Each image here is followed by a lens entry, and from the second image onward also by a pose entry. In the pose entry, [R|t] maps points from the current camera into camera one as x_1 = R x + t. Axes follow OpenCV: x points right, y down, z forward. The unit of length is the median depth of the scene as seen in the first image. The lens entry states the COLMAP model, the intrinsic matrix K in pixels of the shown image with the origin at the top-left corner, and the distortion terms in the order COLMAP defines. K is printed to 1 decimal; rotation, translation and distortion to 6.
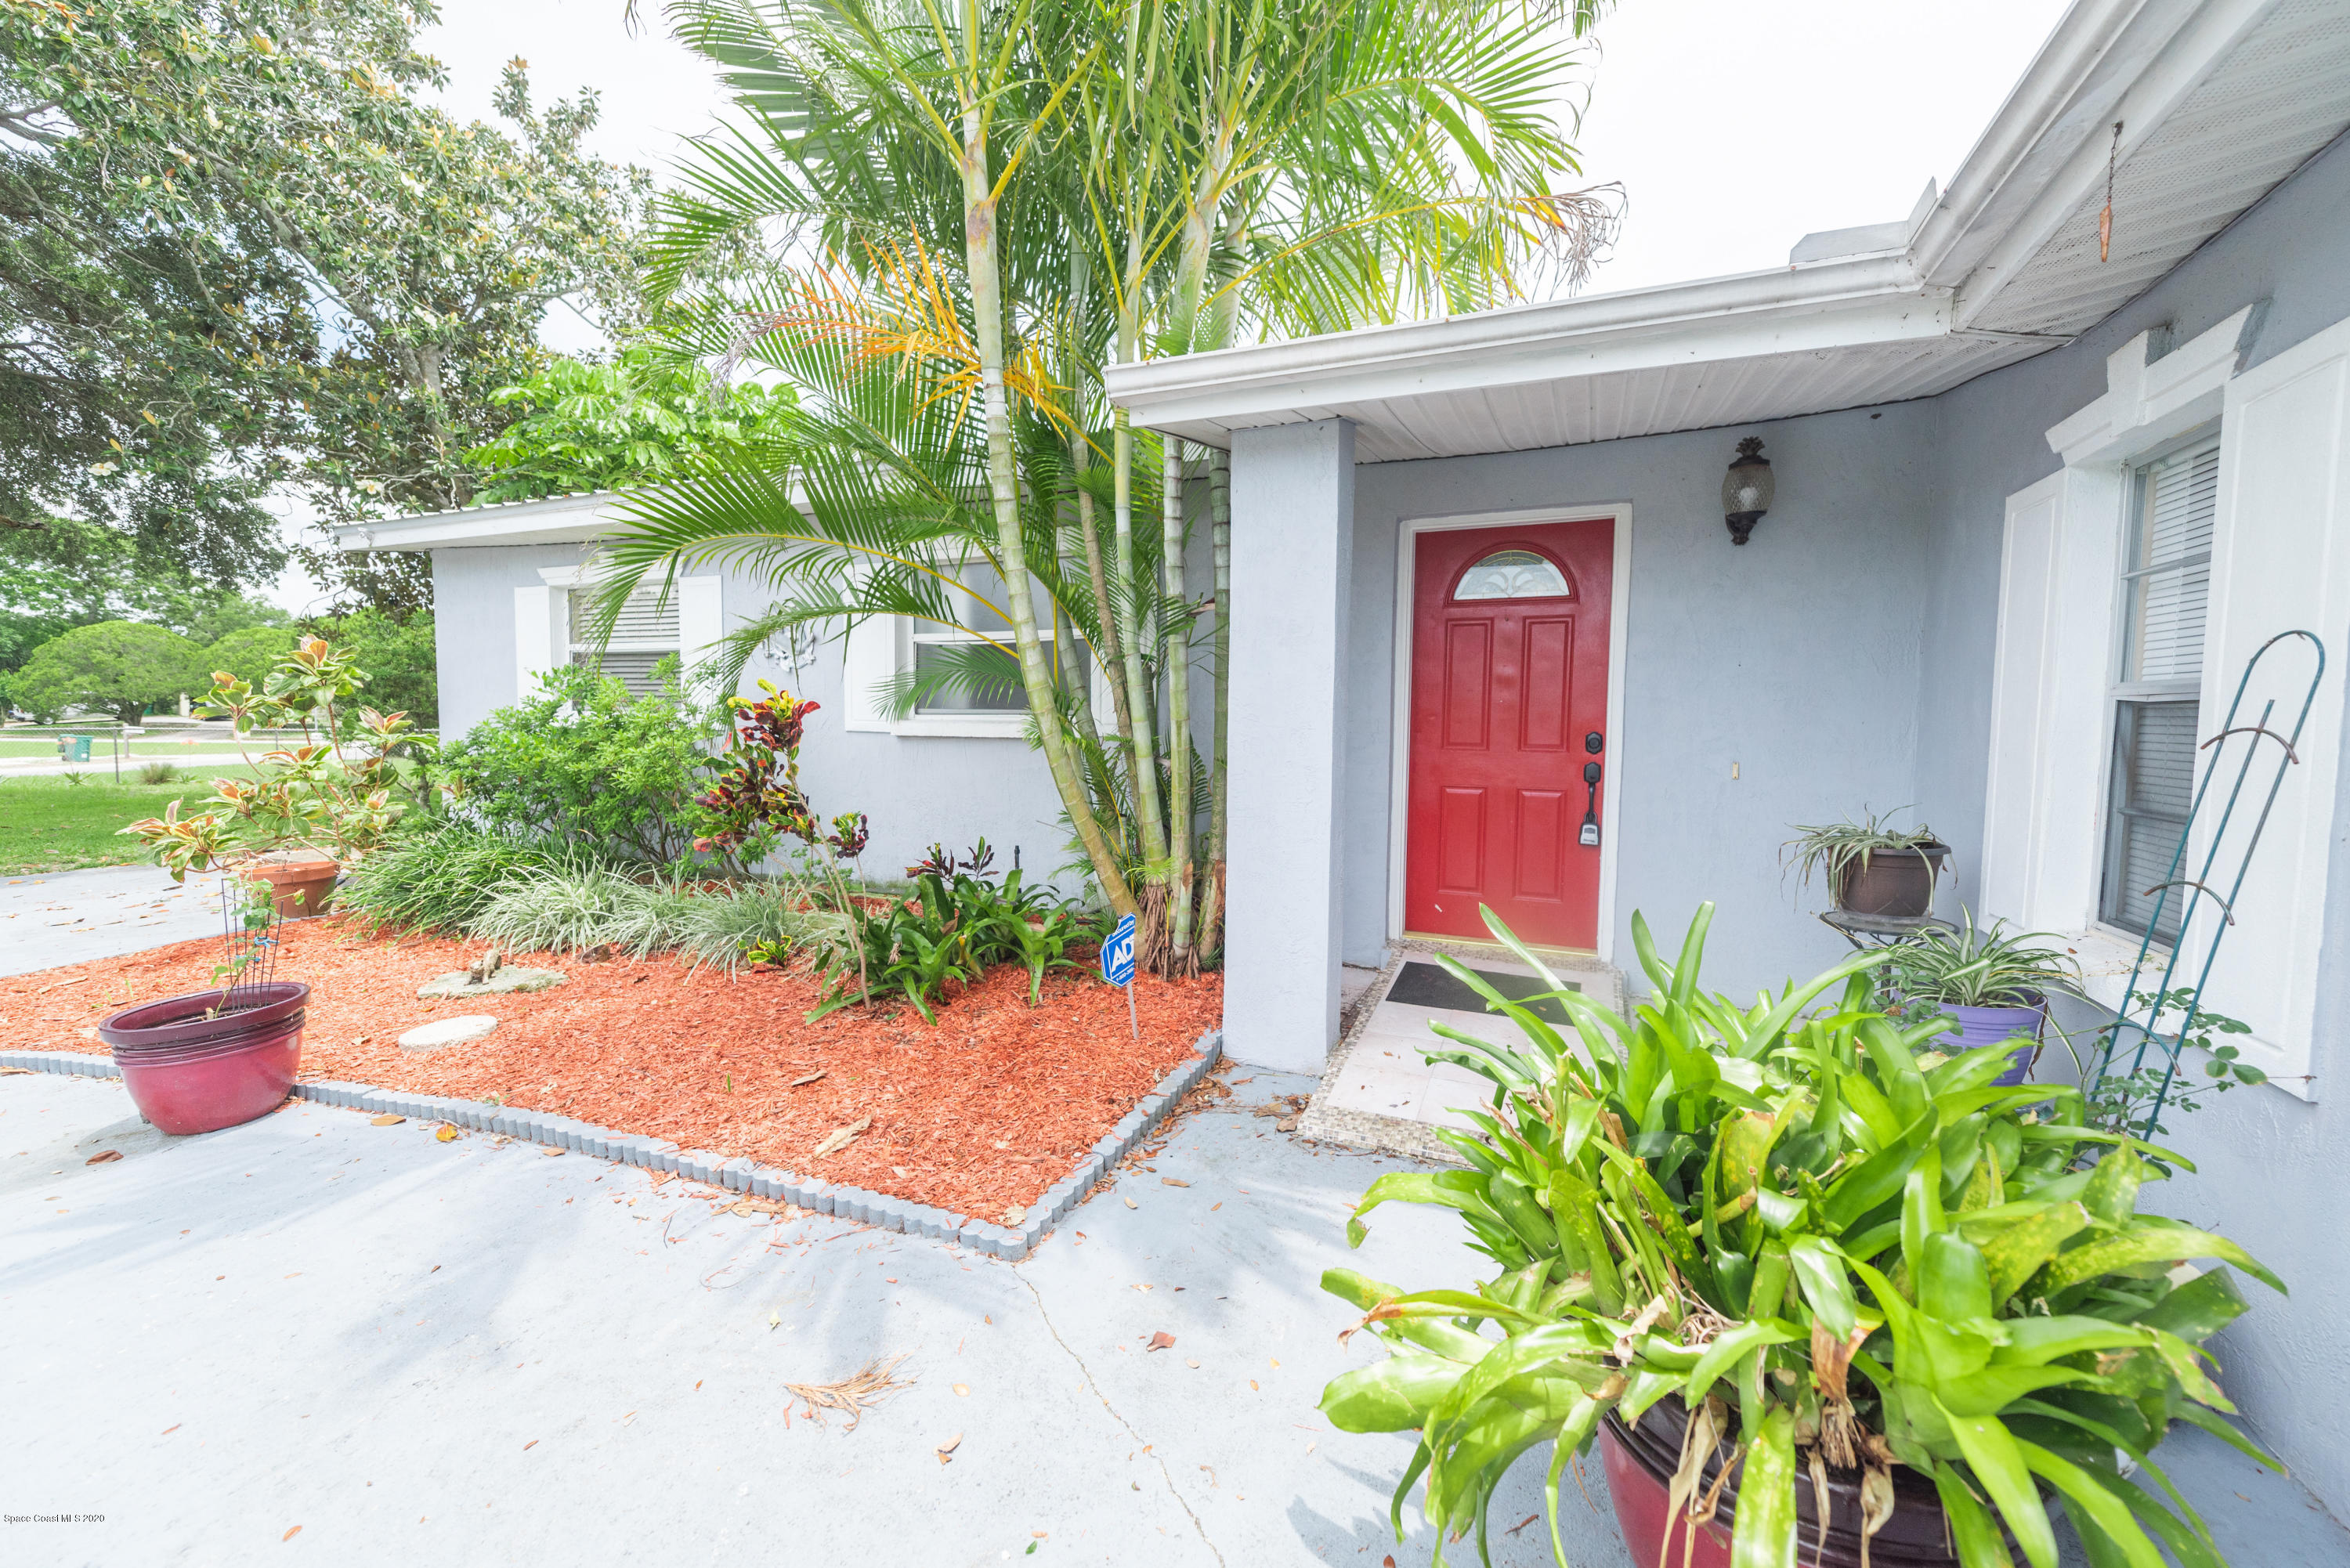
lens RADIAL K [[924.4, 0, 1184.0], [0, 924.4, 779.3], [0, 0, 1]] dist [0.020178, -0.007616]
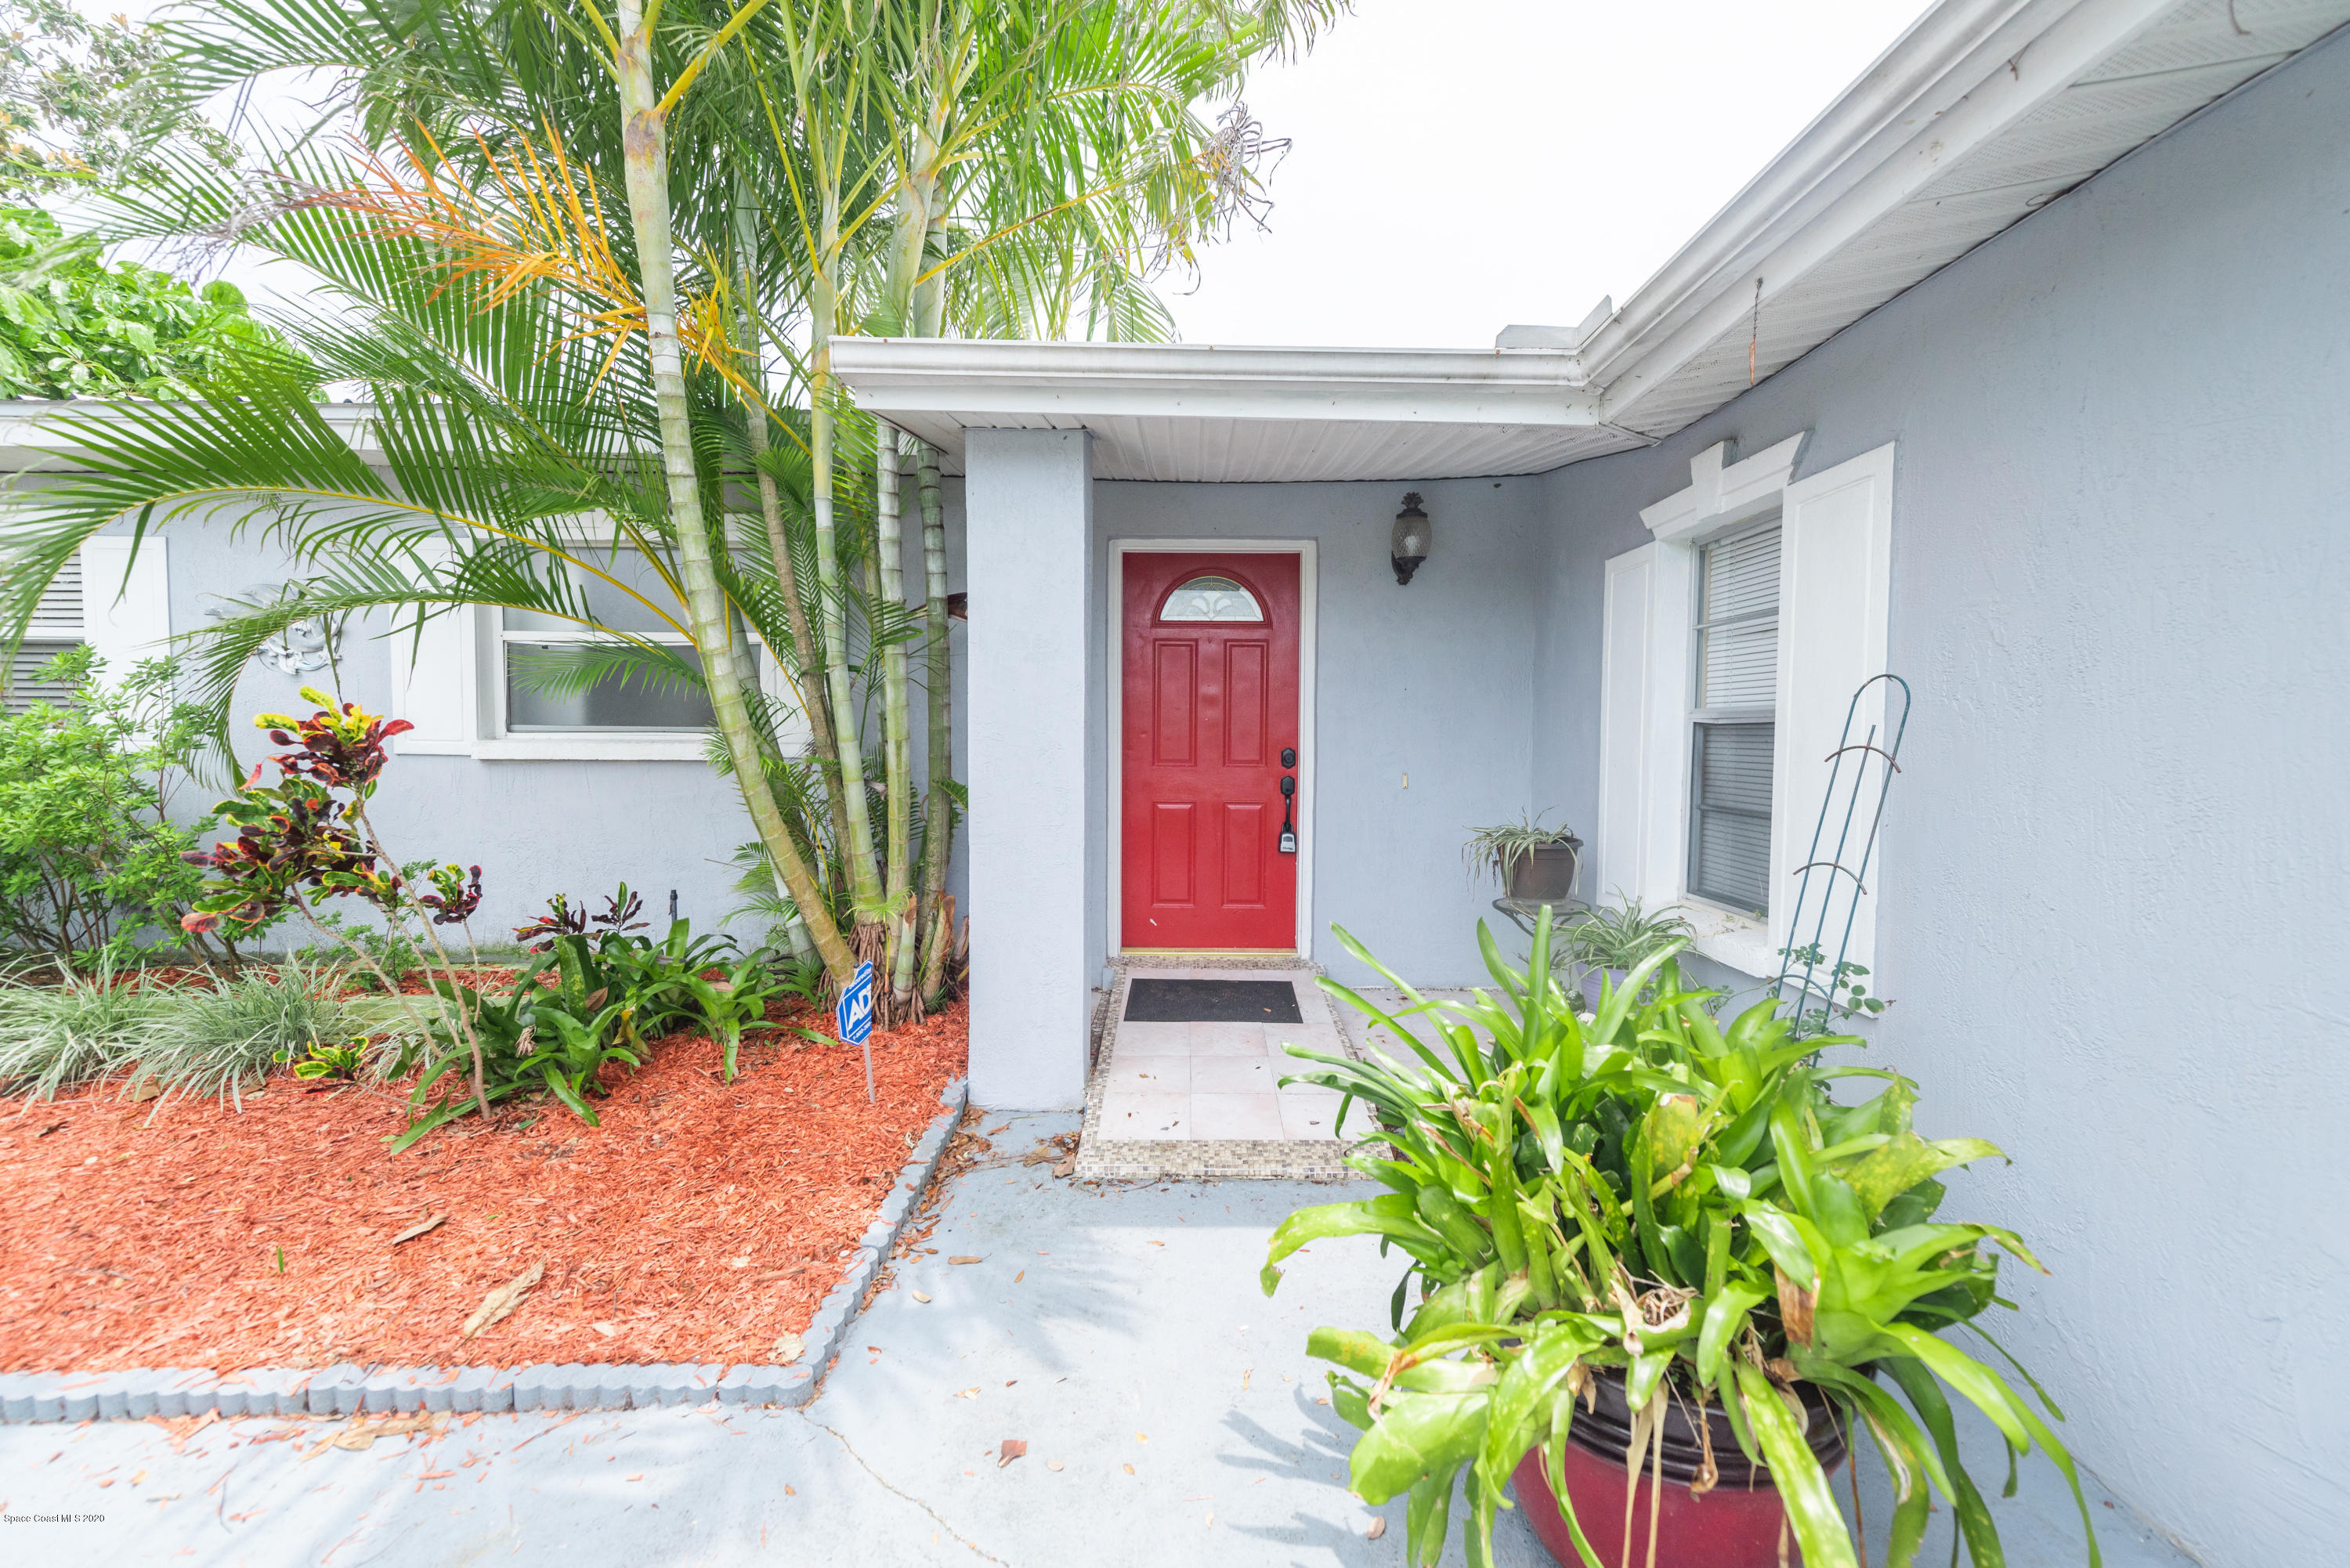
lens RADIAL K [[924.4, 0, 1184.0], [0, 924.4, 779.3], [0, 0, 1]] dist [0.020178, -0.007616]
pose [[0.918666, -0.022629, 0.394387, -0.111115], [0.028643, 0.999546, -0.009367, -0.008754], [-0.393996, 0.019902, 0.918897, 0.061489]]
